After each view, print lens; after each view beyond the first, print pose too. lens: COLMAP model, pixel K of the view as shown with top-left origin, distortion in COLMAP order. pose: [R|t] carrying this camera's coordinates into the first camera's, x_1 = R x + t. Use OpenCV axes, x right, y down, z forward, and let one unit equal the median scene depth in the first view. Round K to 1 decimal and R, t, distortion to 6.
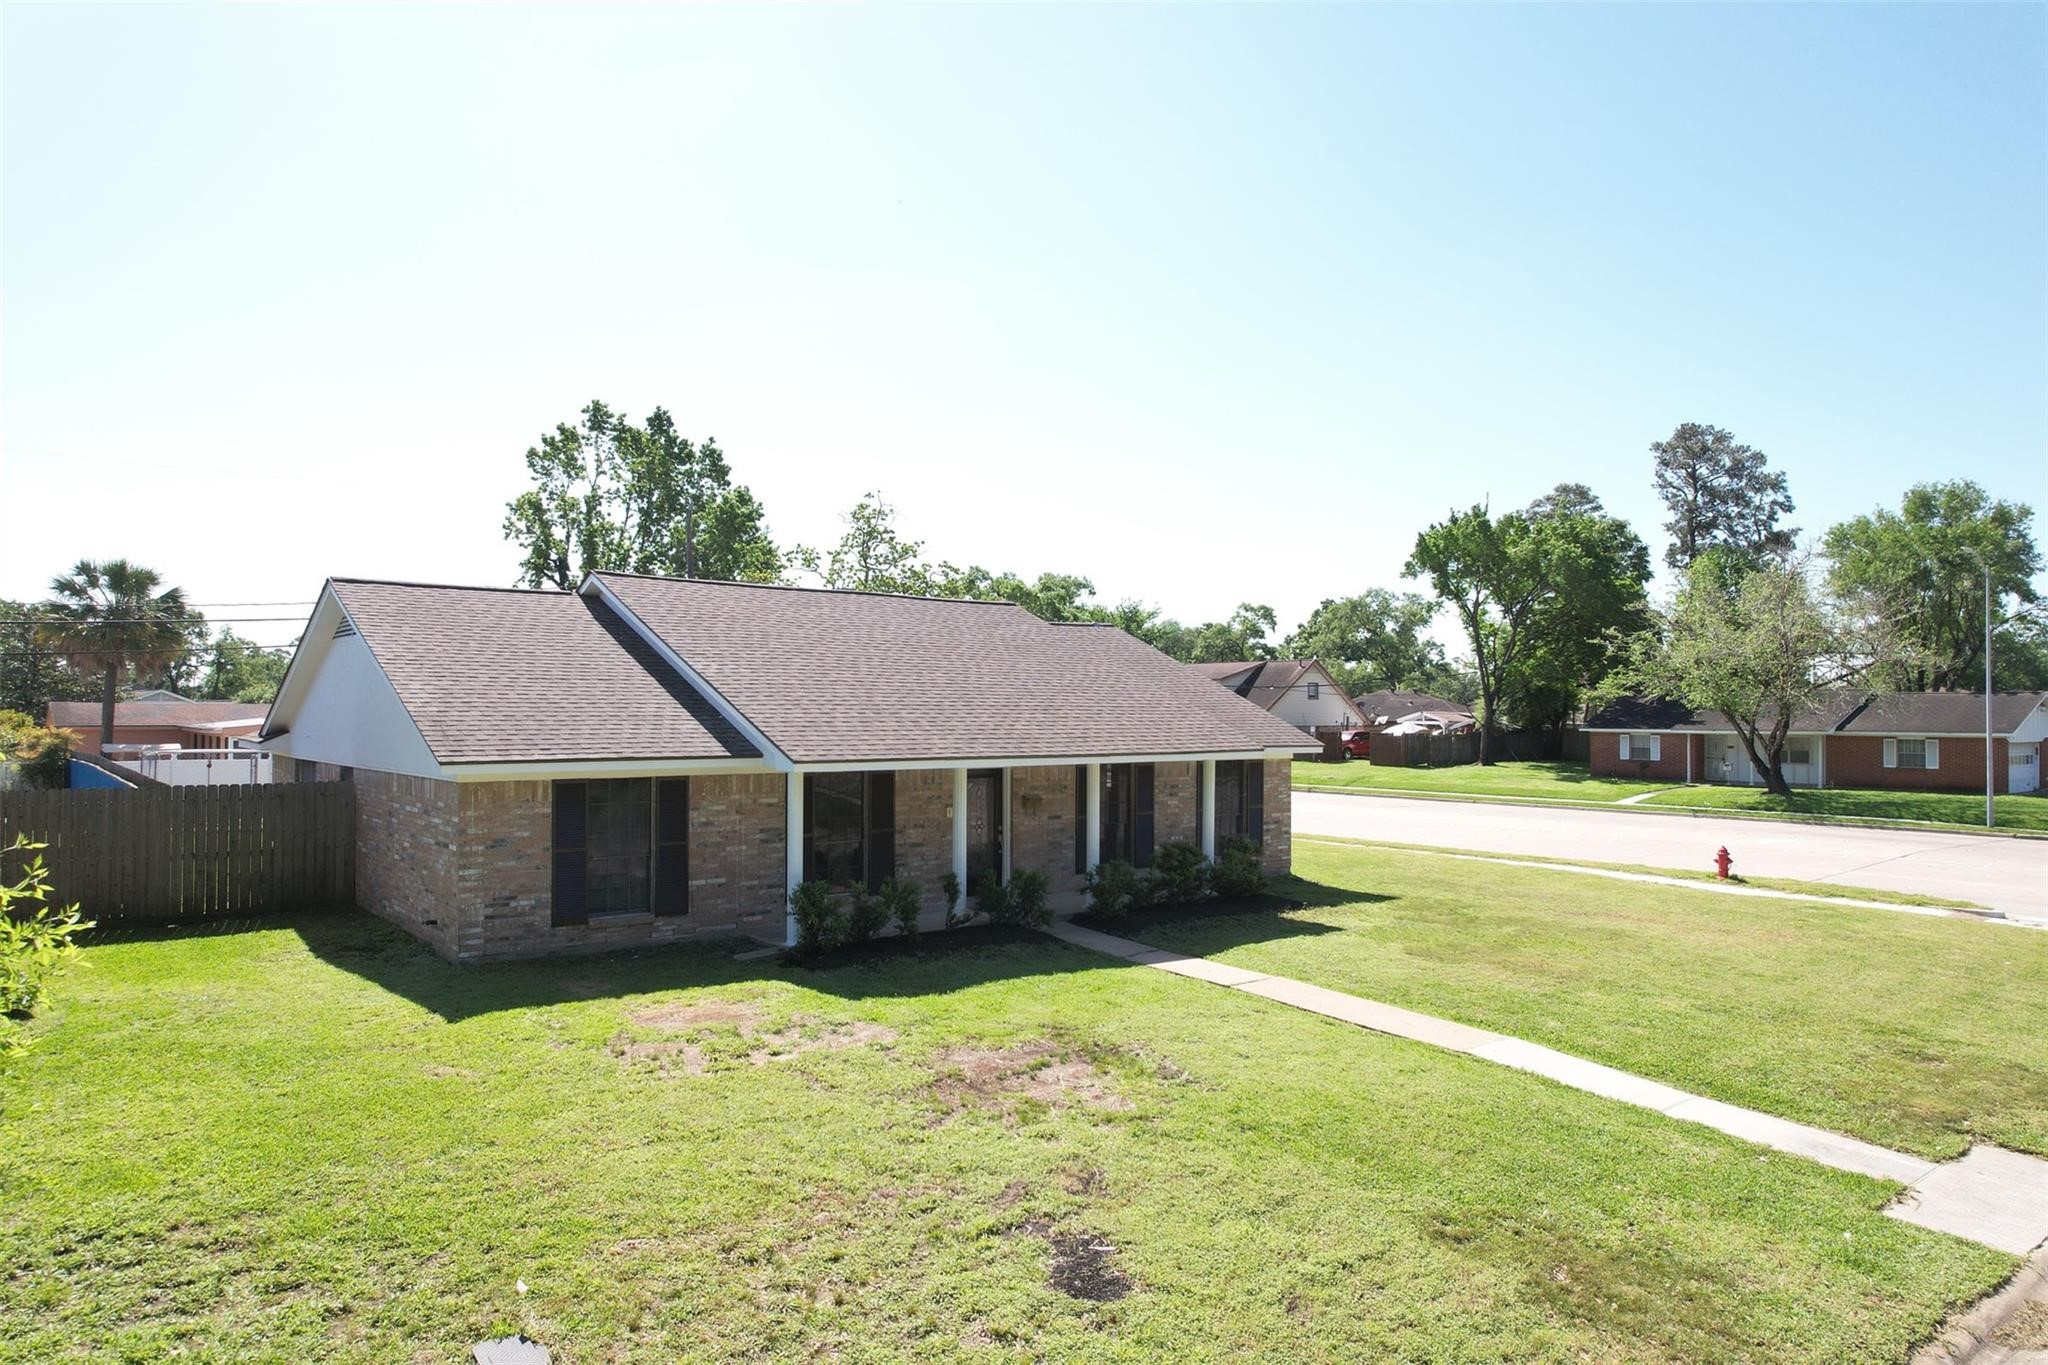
lens RADIAL K [[1351.4, 0, 1024.0], [0, 1351.4, 682.5], [0, 0, 1]] dist [-0.002089, 0.004488]
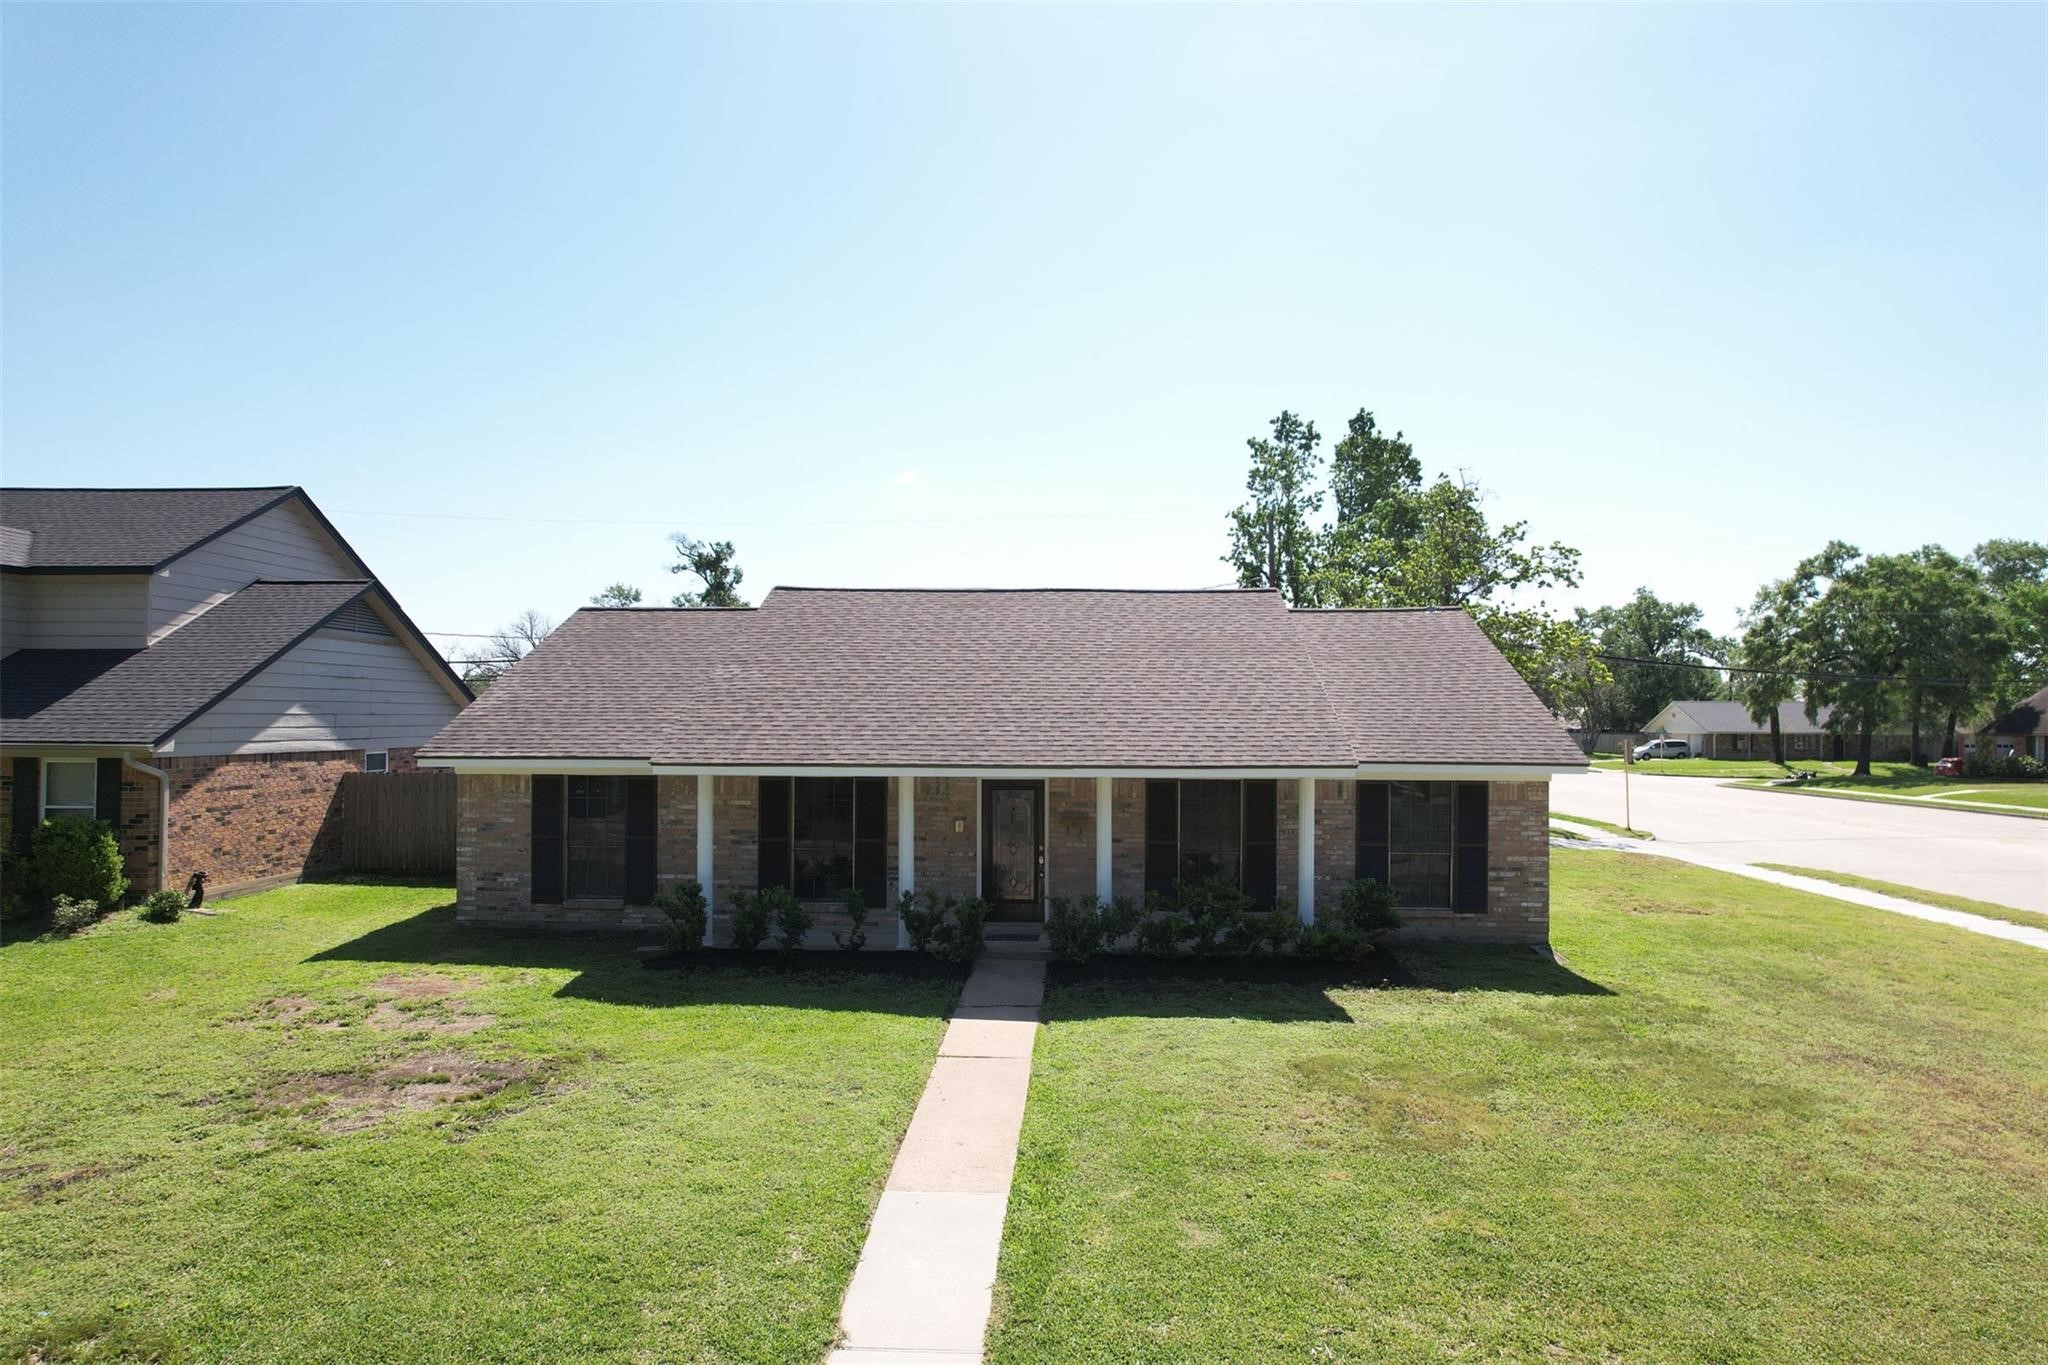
lens RADIAL K [[1351.4, 0, 1024.0], [0, 1351.4, 682.5], [0, 0, 1]] dist [-0.002089, 0.004488]
pose [[0.747377, -0.016316, -0.664200, 0.679255], [0.011023, 0.999865, -0.012158, 0.011626], [0.664308, 0.001765, 0.747456, 0.392174]]
